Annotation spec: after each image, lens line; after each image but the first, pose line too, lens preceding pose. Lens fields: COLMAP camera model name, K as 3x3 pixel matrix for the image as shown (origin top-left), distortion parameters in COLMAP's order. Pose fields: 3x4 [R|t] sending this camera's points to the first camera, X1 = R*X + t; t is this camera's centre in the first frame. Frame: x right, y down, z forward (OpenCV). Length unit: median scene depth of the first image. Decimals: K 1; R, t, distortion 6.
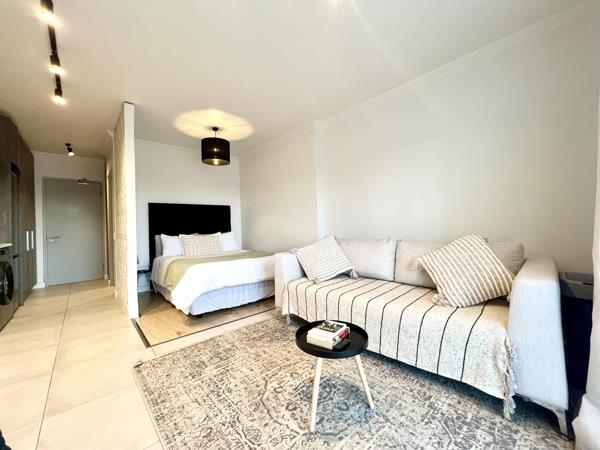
lens RADIAL K [[239.8, 0, 298.8], [0, 239.8, 222.9], [0, 0, 1]] dist [-0.002505, 0.000832]
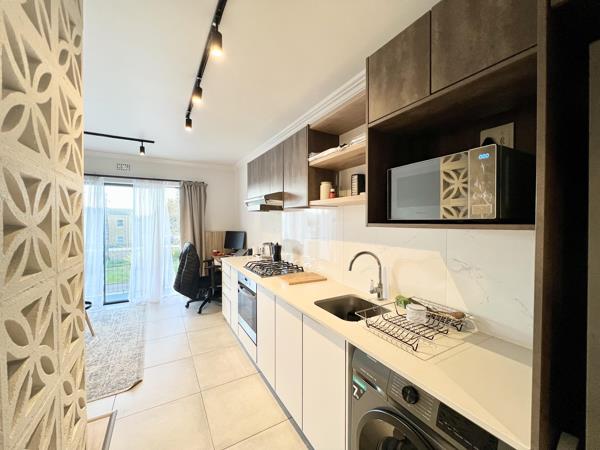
lens RADIAL K [[239.8, 0, 298.8], [0, 239.8, 223.1], [0, 0, 1]] dist [-0.002505, 0.000832]
pose [[-0.978066, 0.023369, 0.206980, -0.984761], [0.023521, 0.999722, -0.001724, -0.094609], [-0.206963, 0.003182, -0.978344, 1.141048]]
